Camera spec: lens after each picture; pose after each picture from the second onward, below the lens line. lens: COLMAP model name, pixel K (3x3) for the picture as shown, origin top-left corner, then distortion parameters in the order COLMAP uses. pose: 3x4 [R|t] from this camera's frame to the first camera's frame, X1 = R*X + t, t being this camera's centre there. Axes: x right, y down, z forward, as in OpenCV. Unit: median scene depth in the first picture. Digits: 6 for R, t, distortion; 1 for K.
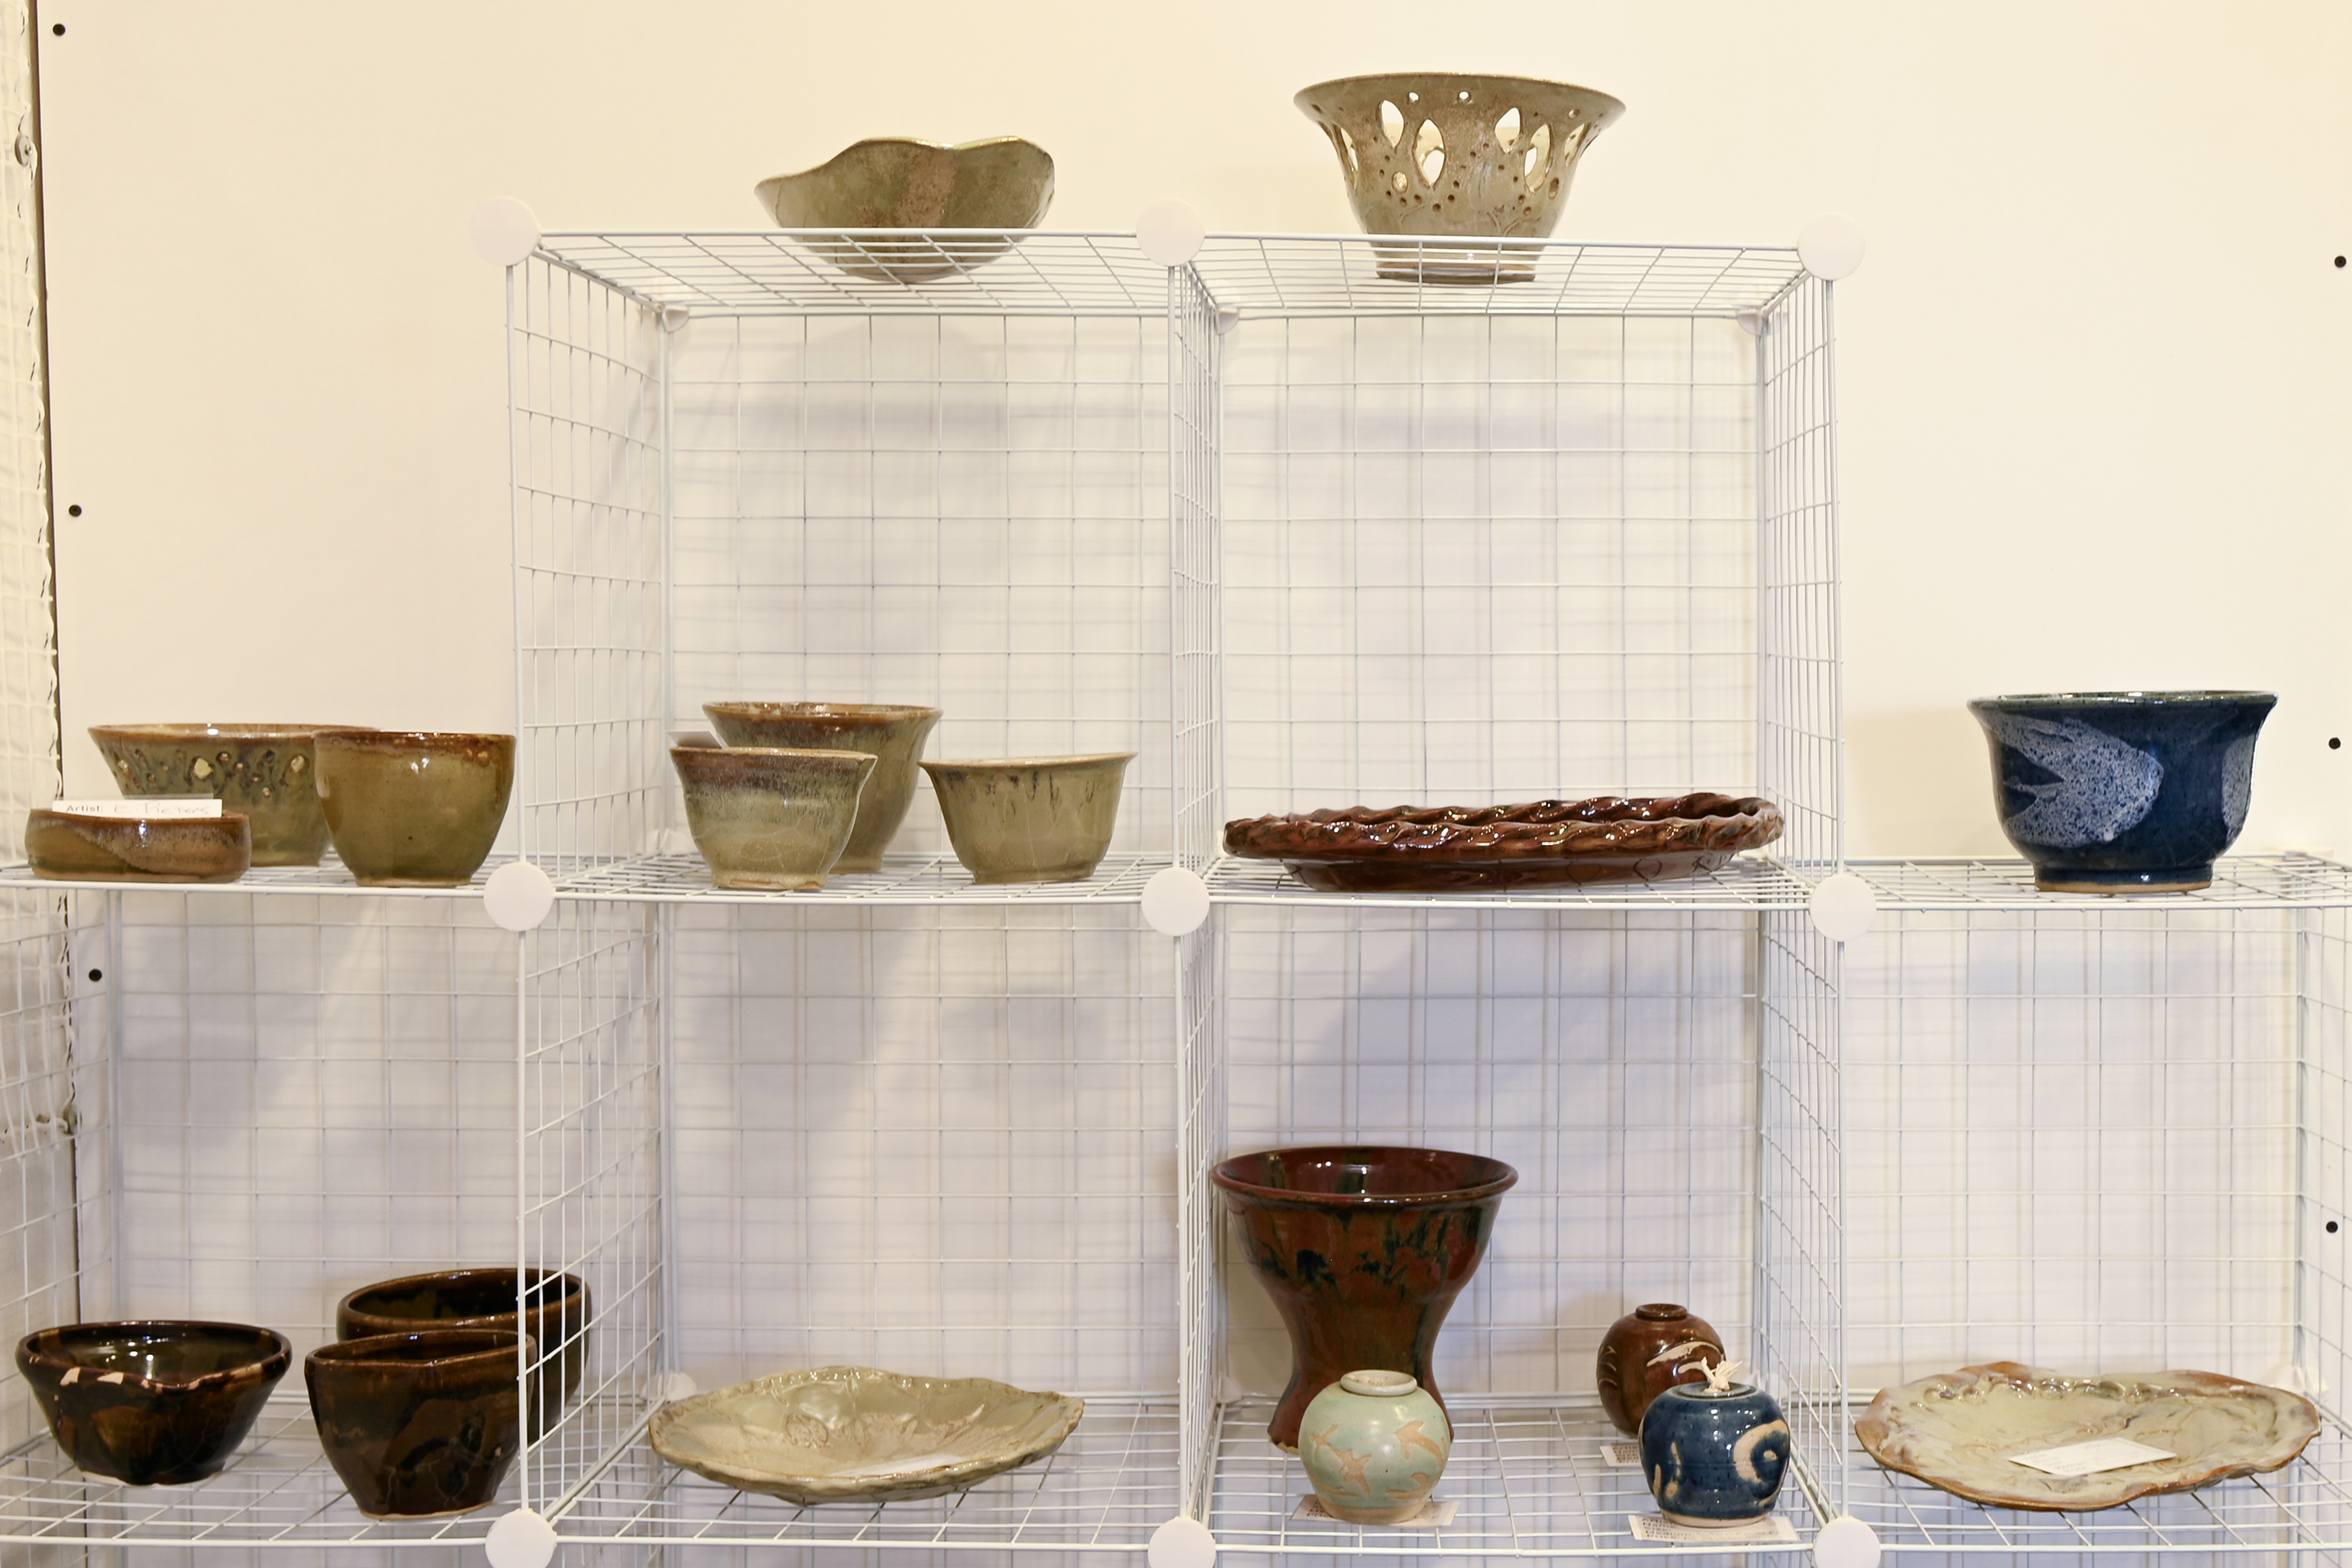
lens RADIAL K [[2439.9, 0, 1252.4], [0, 2439.9, 777.1], [0, 0, 1]] dist [0.001027, -0.000195]
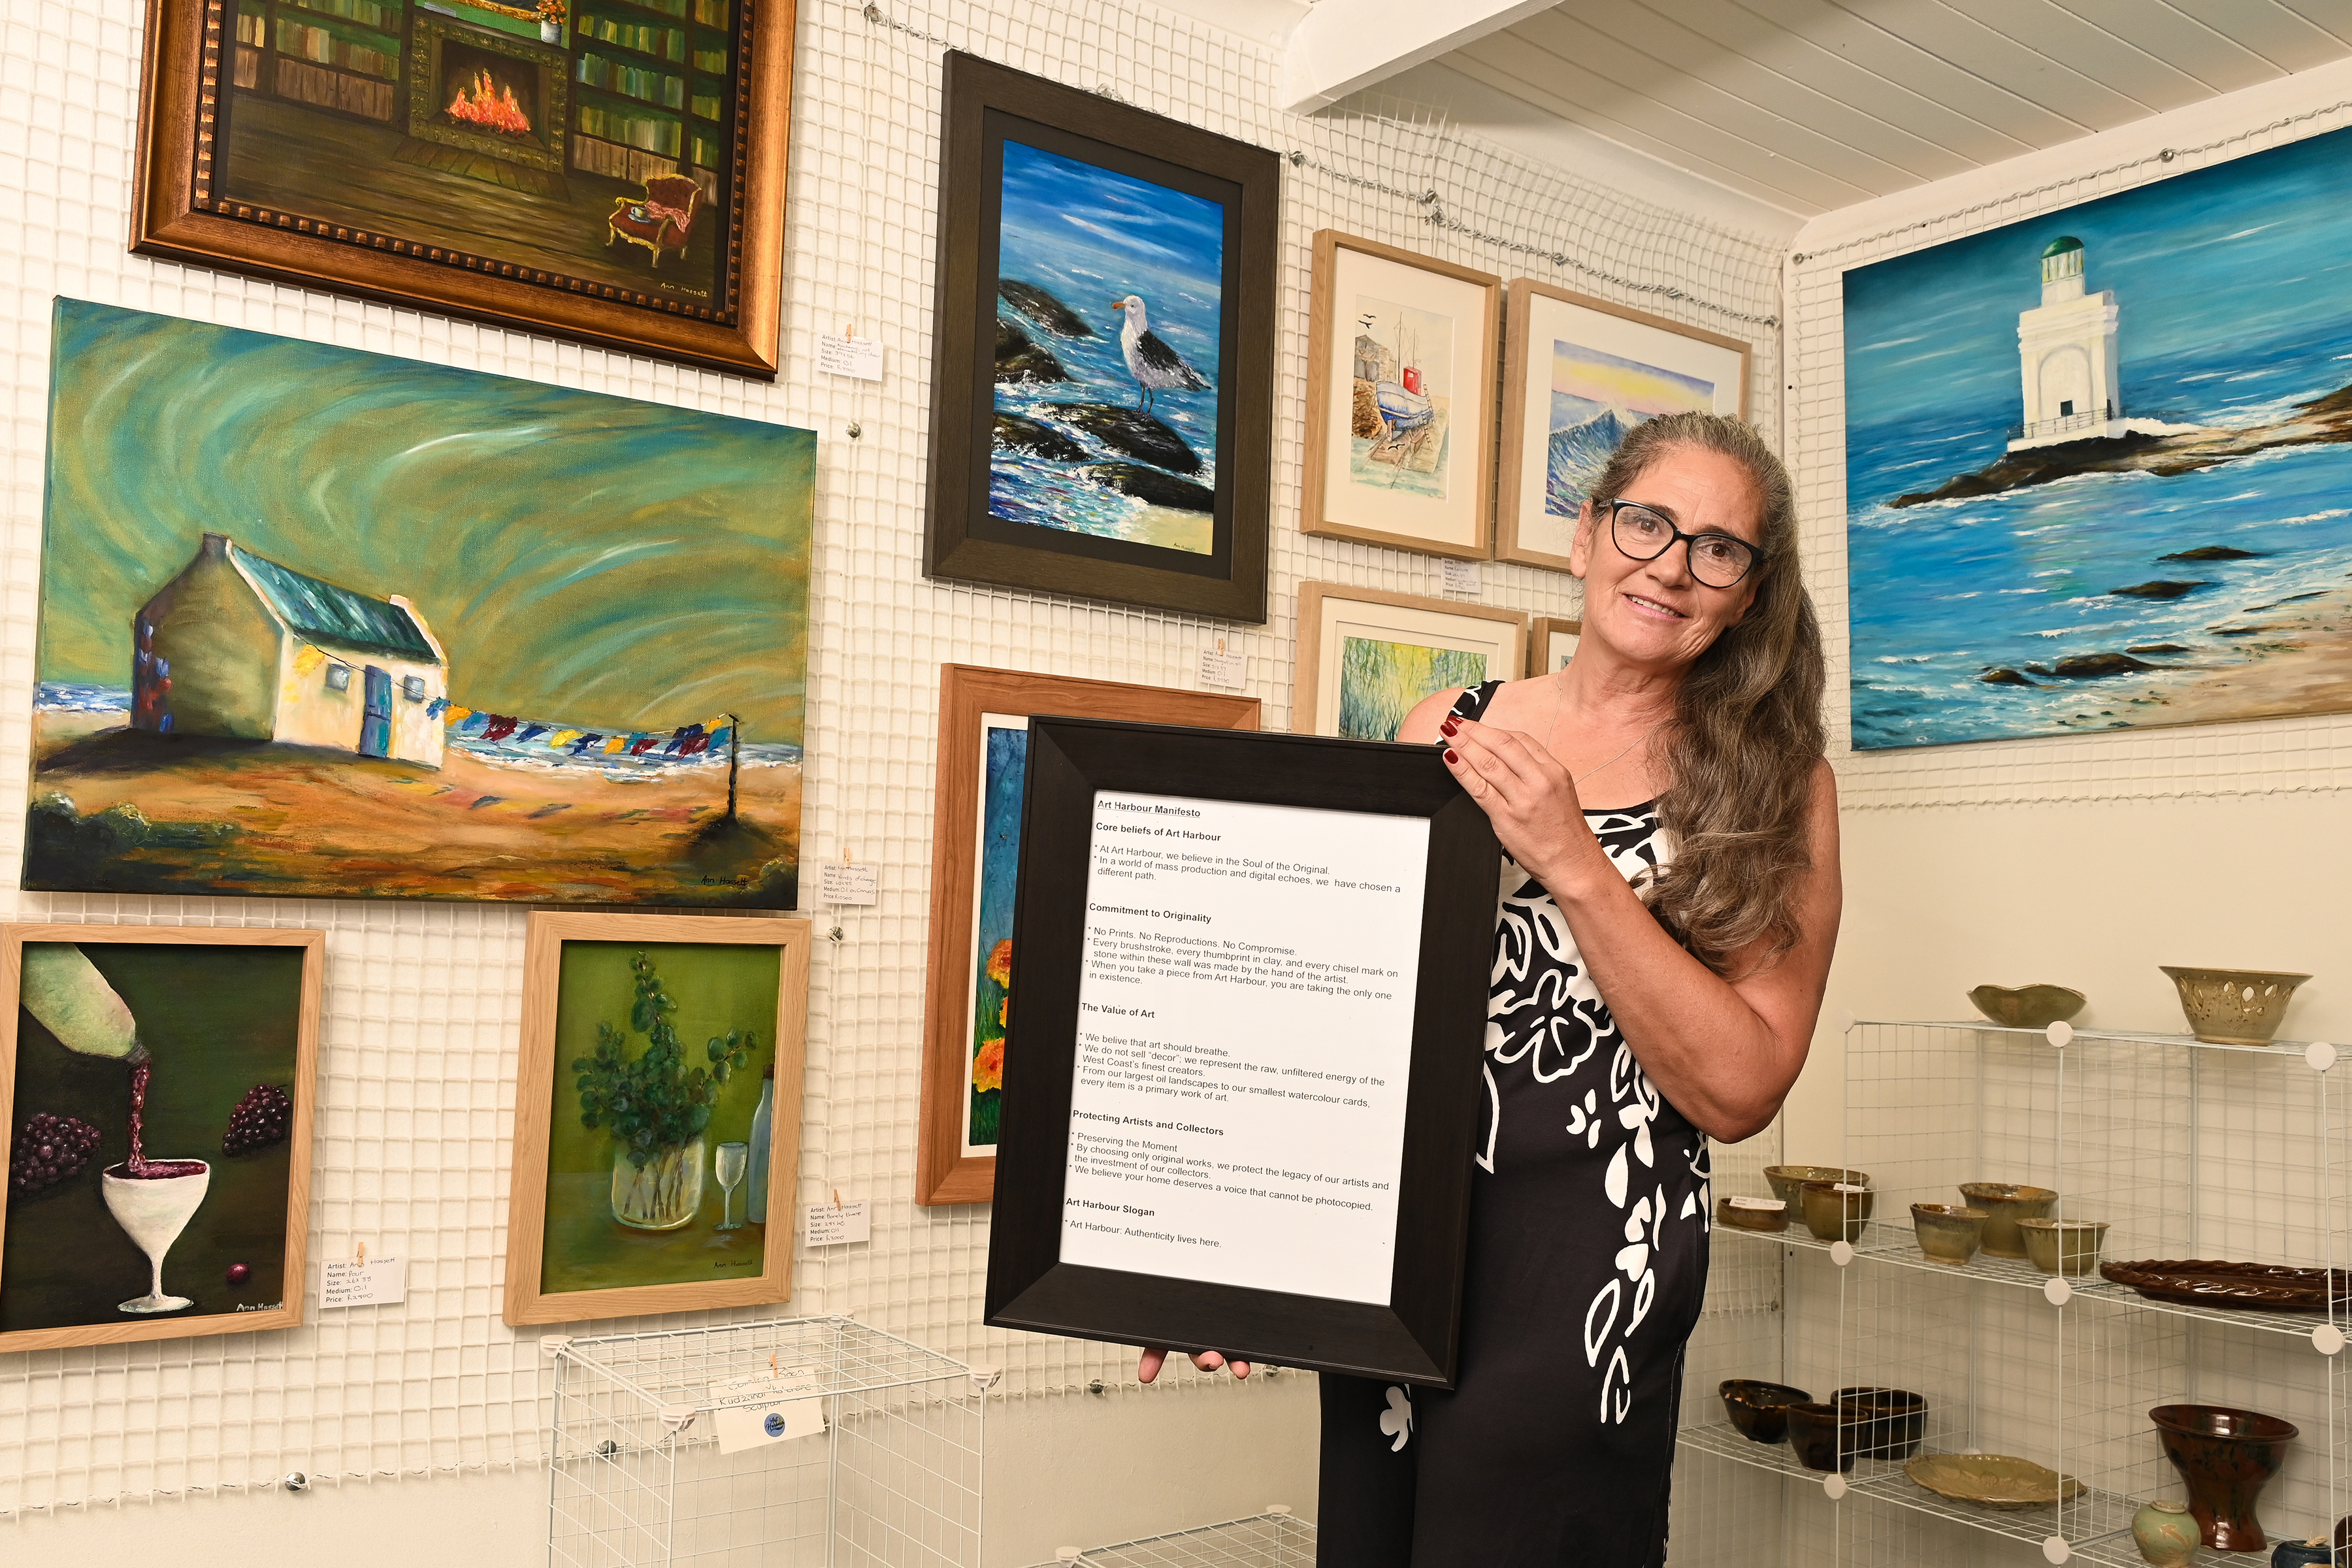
lens RADIAL K [[2062.4, 0, 1173.6], [0, 2062.4, 829.7], [0, 0, 1]] dist [-0.003136, -0.002618]
pose [[0.601037, -0.019822, -0.798975, 0.995329], [-0.062437, 0.995473, -0.071666, -0.190437], [0.796779, 0.092959, 0.597078, -0.962814]]
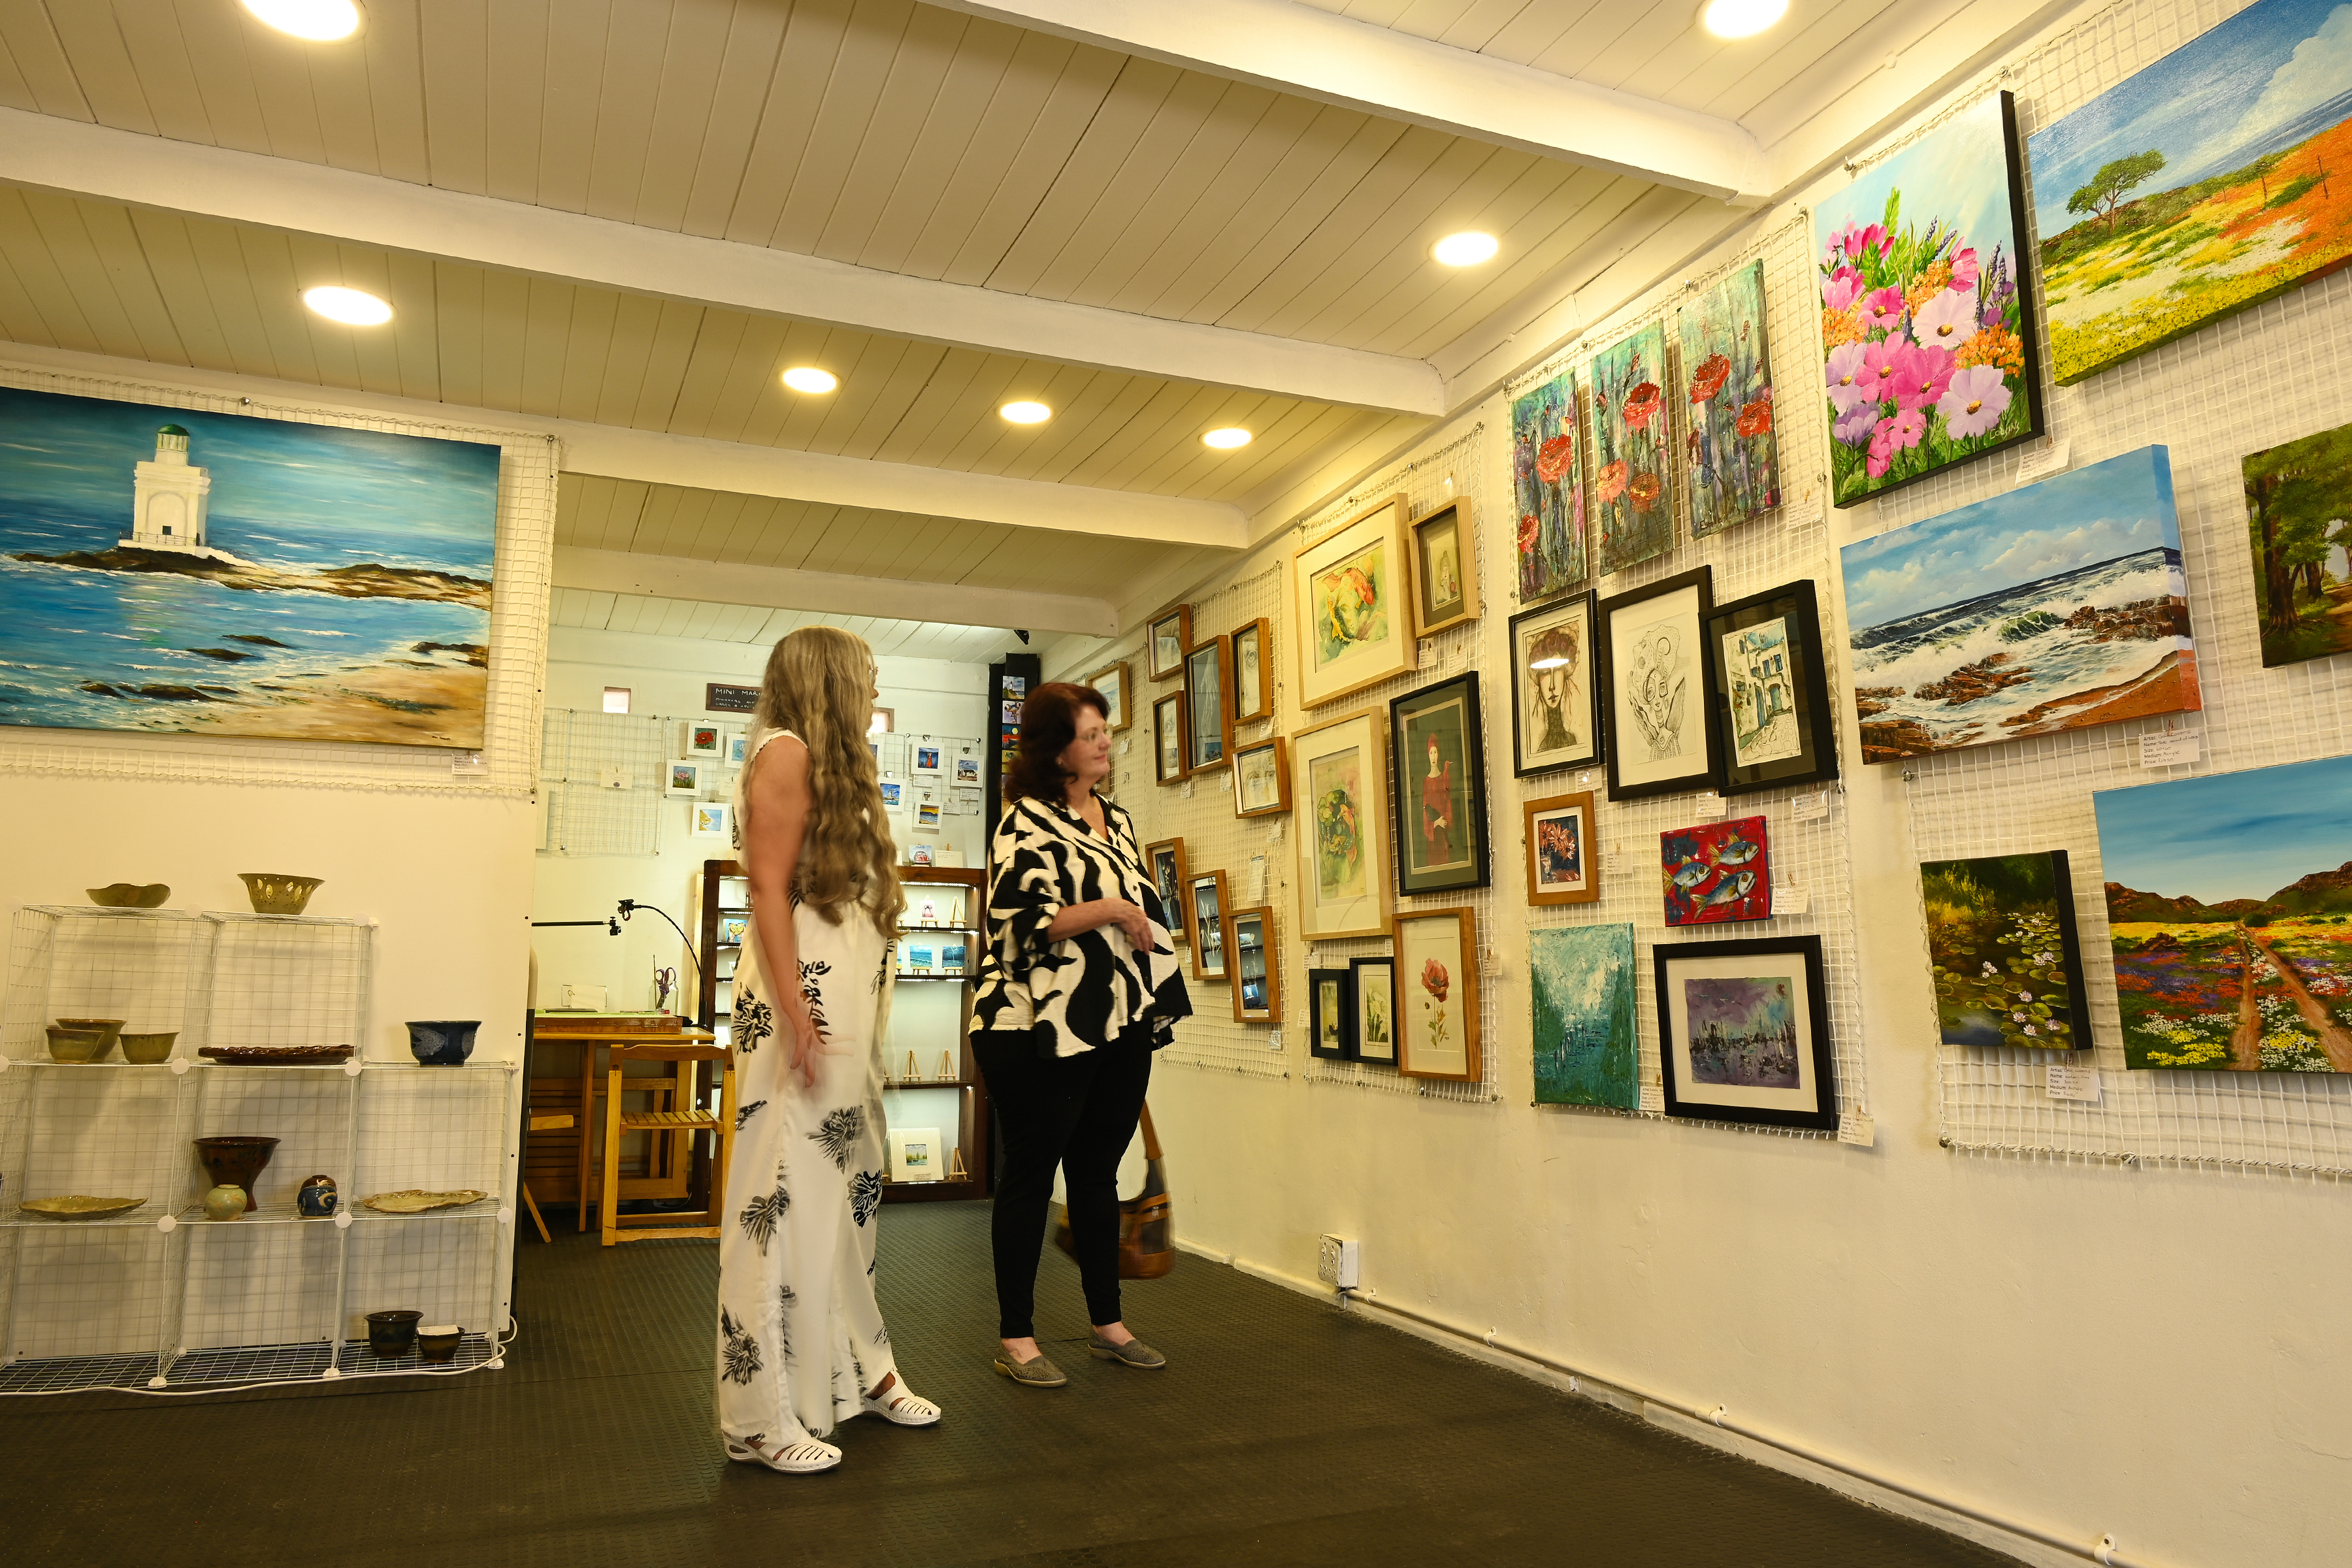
lens RADIAL K [[1633.4, 0, 1138.0], [0, 1633.4, 803.8], [0, 0, 1]] dist [0.000248, 0.001136]
pose [[0.932113, 0.062686, 0.356701, 0.415188], [0.000135, 0.984847, -0.173428, 0.081264], [-0.362167, 0.161702, 0.917980, -1.989589]]
